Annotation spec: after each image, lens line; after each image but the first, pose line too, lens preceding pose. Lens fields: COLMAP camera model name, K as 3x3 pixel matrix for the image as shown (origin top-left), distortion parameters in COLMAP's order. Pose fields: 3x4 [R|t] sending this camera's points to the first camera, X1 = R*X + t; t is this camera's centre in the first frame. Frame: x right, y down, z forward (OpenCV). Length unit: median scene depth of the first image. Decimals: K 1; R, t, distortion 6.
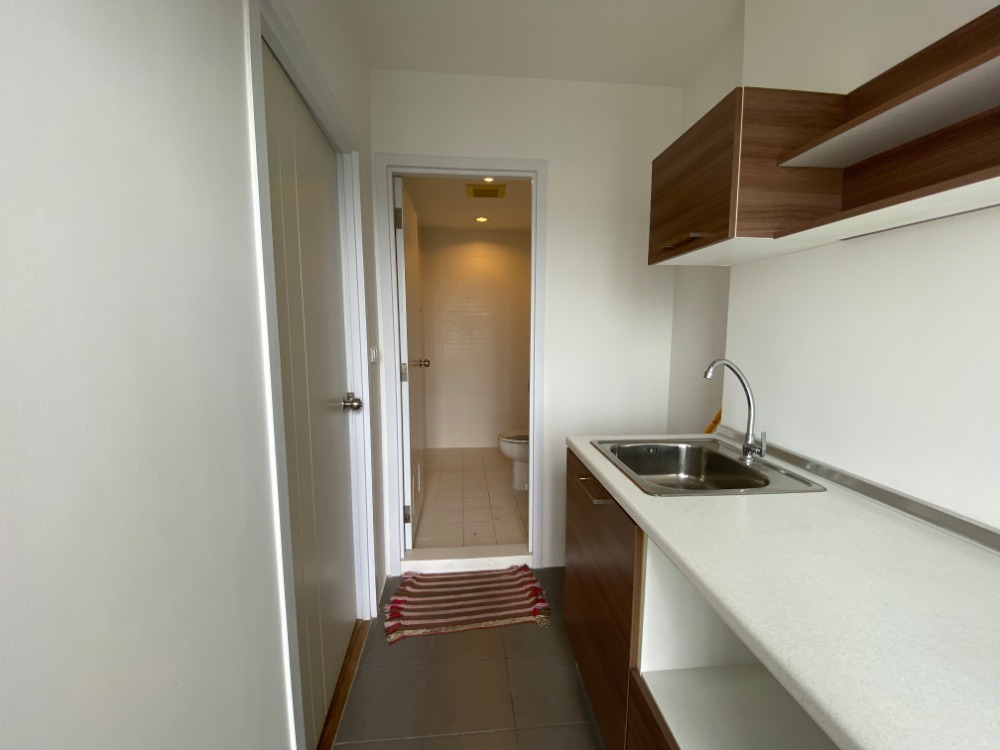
lens RADIAL K [[405.6, 0, 500.0], [0, 405.6, 375.0], [0, 0, 1]] dist [0.000853, -0.011269]
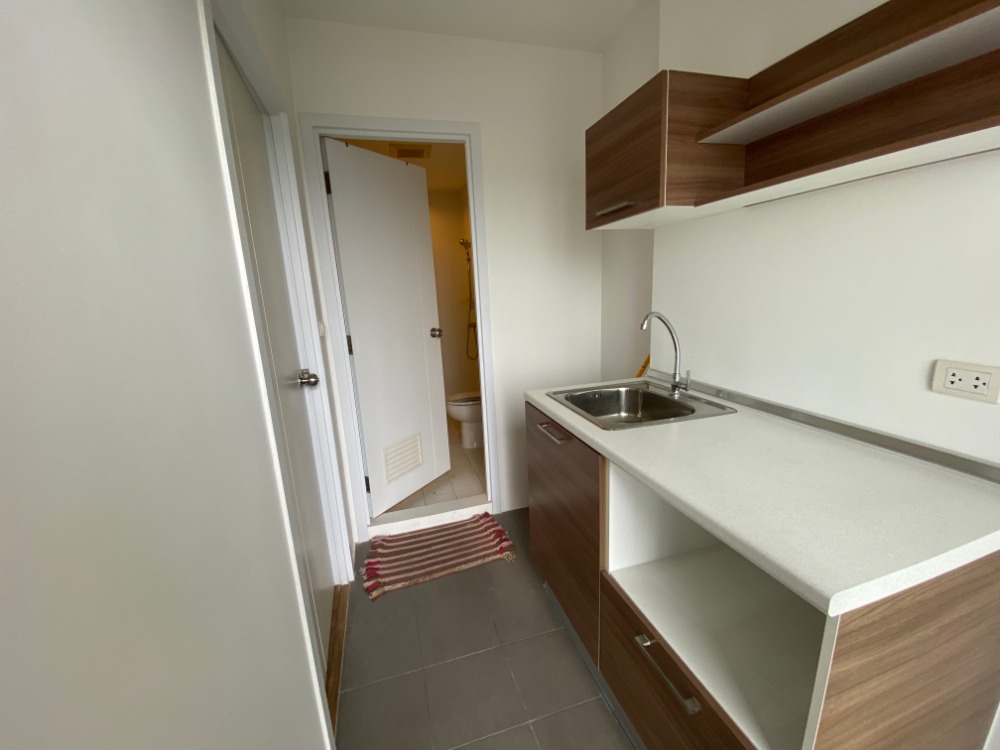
lens RADIAL K [[405.6, 0, 500.0], [0, 405.6, 375.0], [0, 0, 1]] dist [0.000853, -0.011269]
pose [[0.979158, -0.090402, 0.181871, -0.101438], [0.073267, 0.992403, 0.098834, -0.005778], [-0.189424, -0.083449, 0.978343, -0.066857]]
